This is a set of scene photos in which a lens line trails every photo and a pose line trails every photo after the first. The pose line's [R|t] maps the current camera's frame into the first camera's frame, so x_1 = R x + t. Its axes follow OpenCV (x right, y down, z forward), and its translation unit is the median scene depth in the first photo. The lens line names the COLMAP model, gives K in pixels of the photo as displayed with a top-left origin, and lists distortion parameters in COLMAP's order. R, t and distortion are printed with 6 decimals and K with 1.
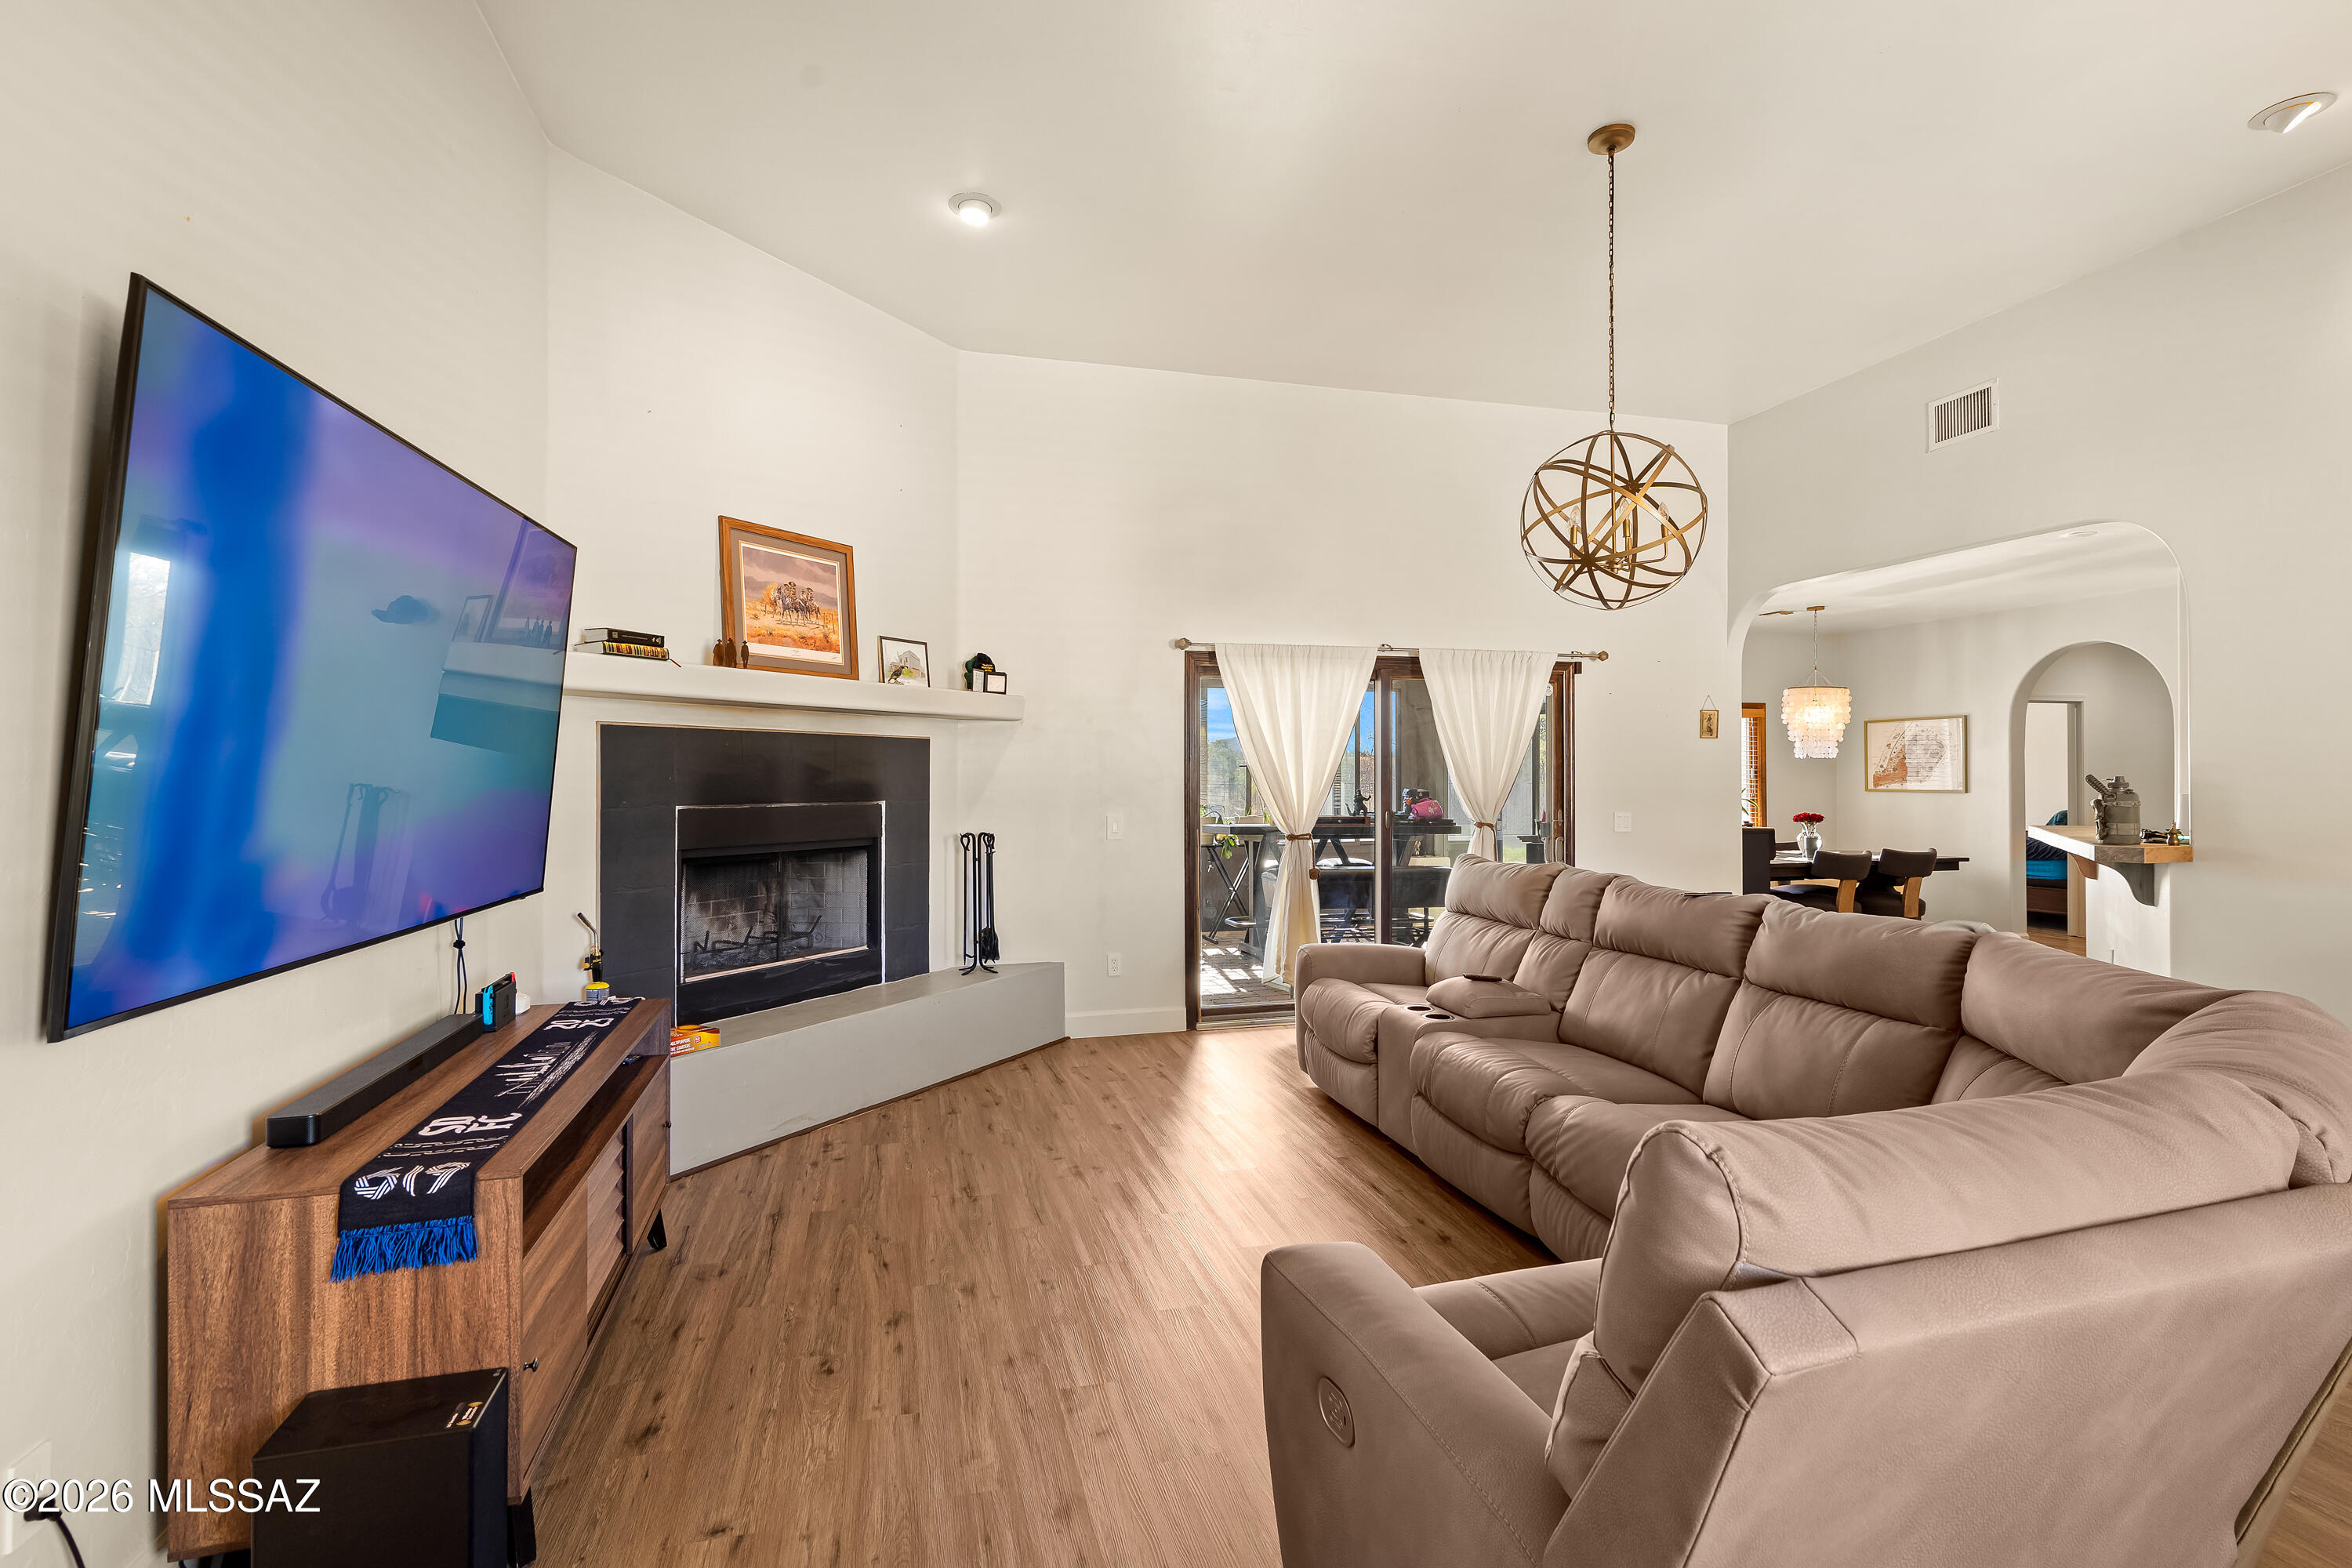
lens RADIAL K [[1101.6, 0, 1176.0], [0, 1101.6, 784.0], [0, 0, 1]] dist [-0.001278, 0.000321]
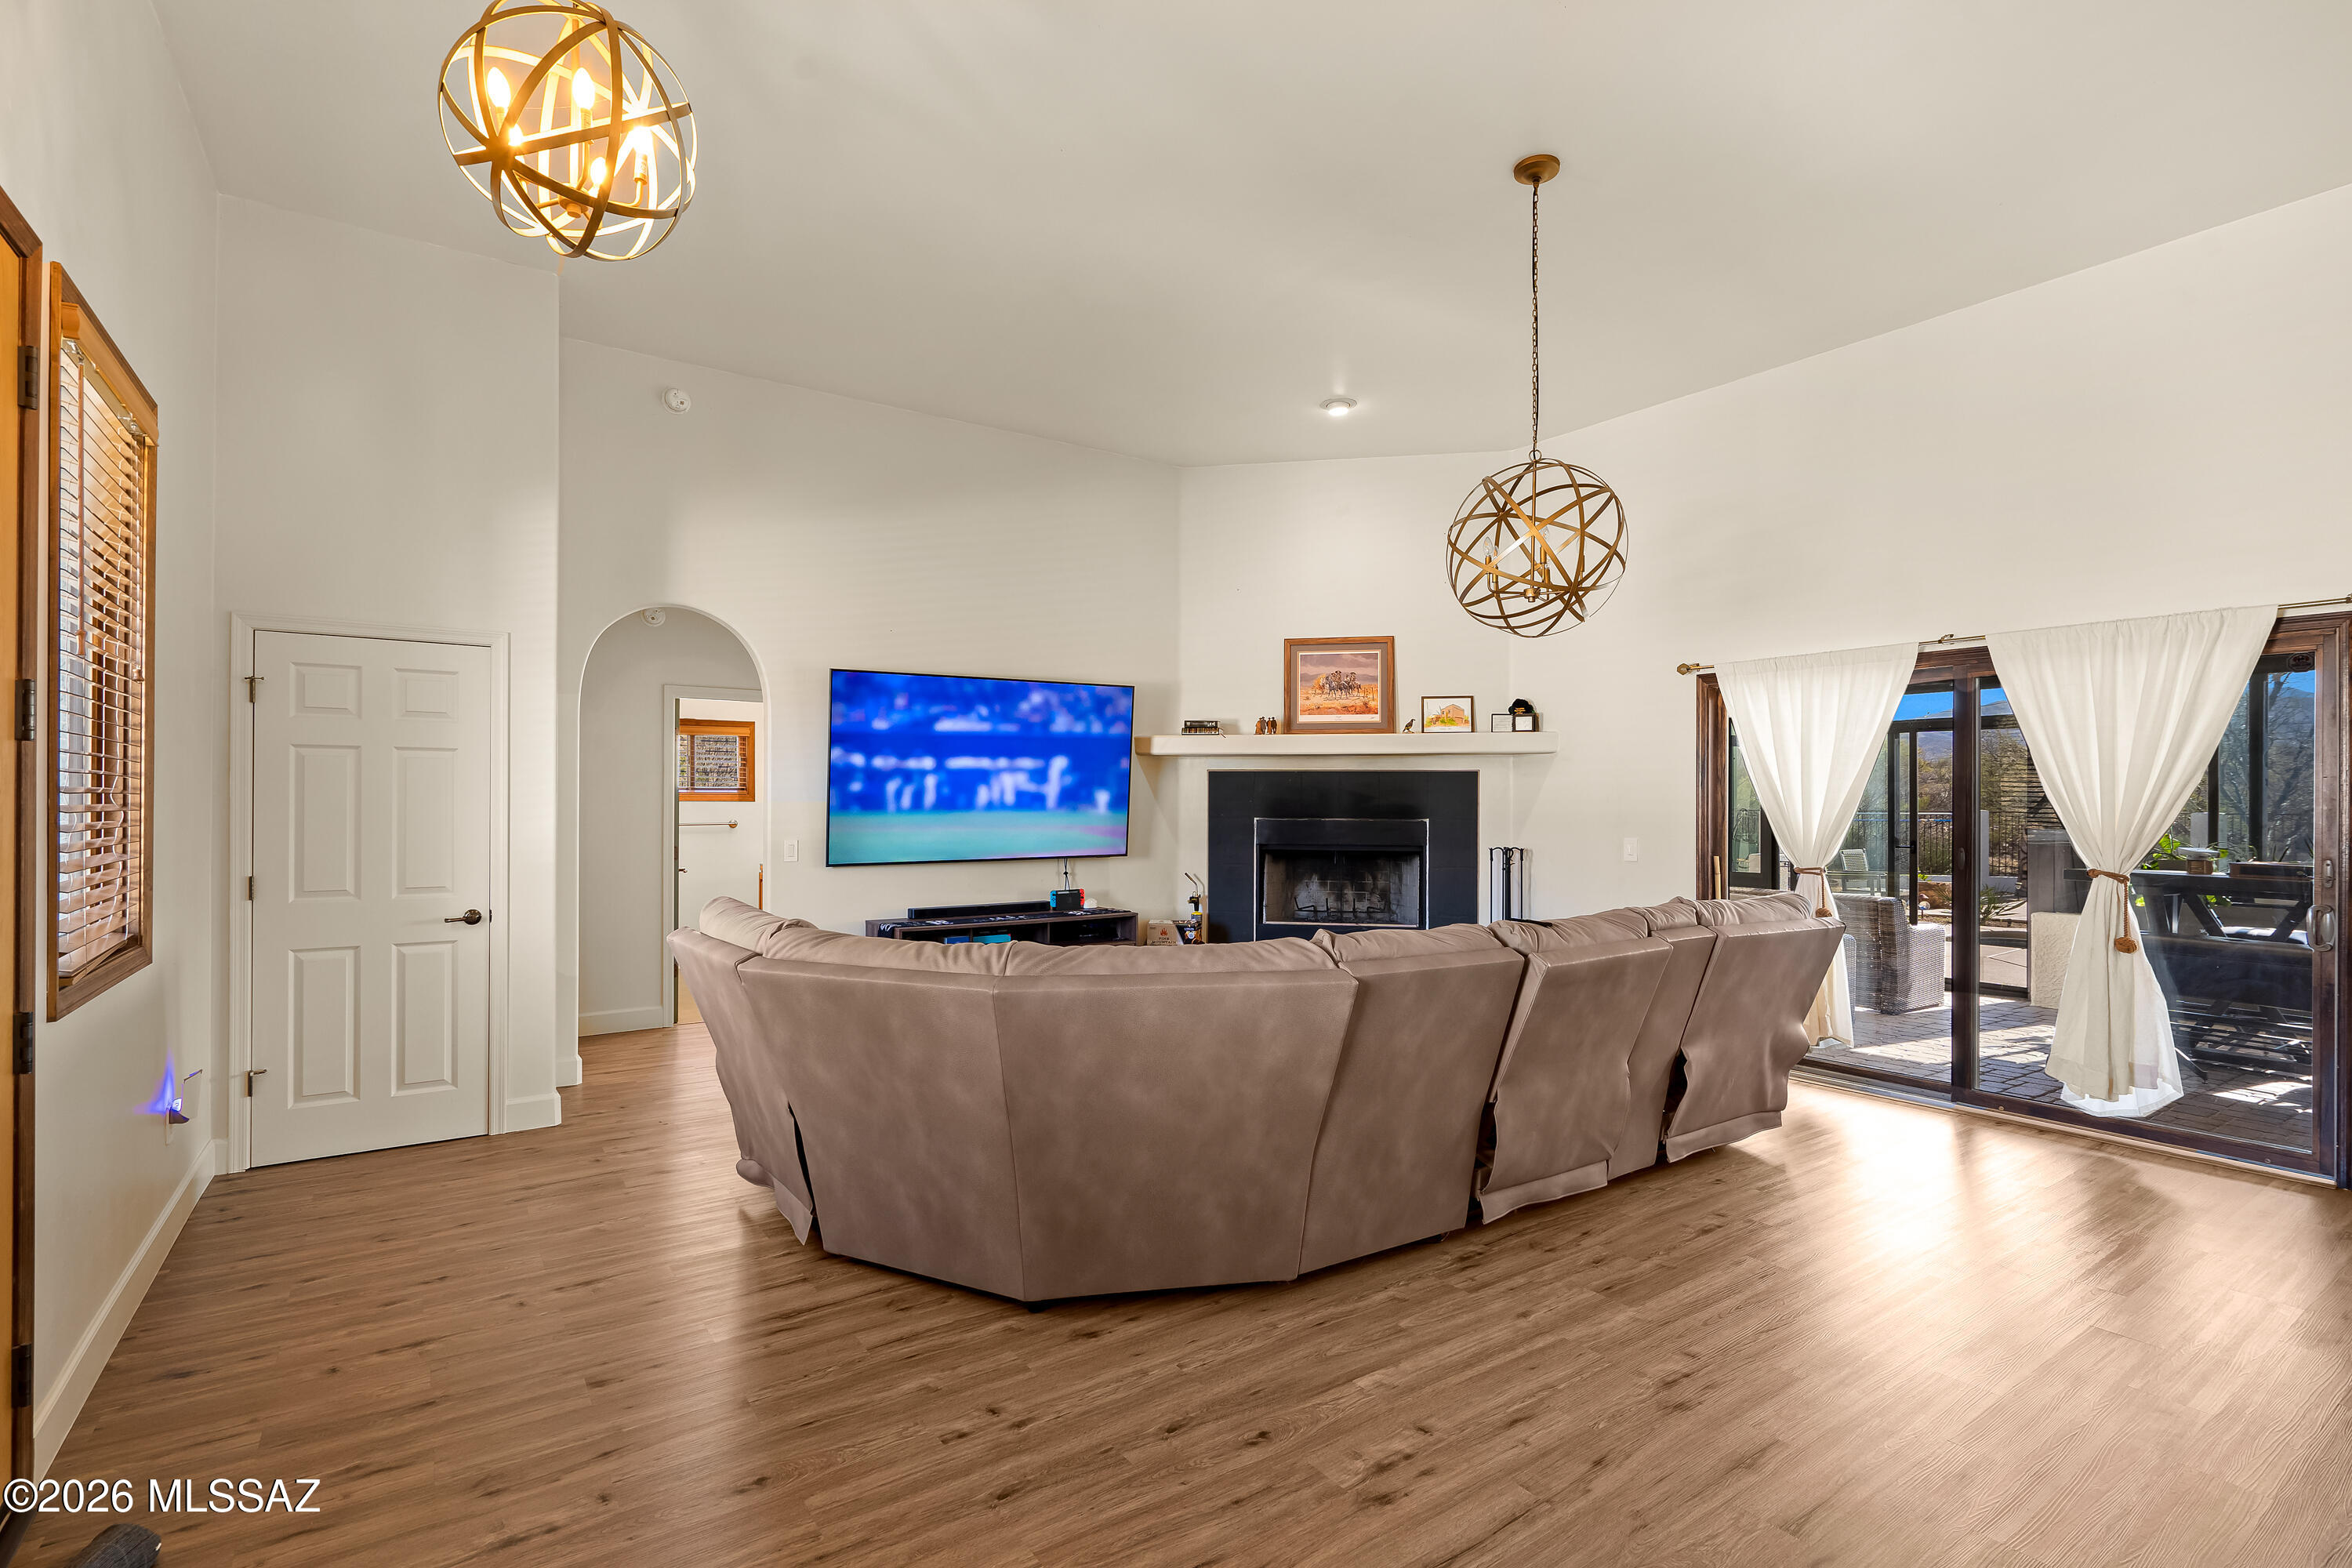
lens RADIAL K [[1101.6, 0, 1176.0], [0, 1101.6, 784.0], [0, 0, 1]] dist [-0.001278, 0.000321]
pose [[0.329996, -0.007805, -0.943950, 0.950448], [-0.008389, 0.999902, -0.011200, -0.010064], [0.943945, 0.011615, 0.329899, 0.283926]]
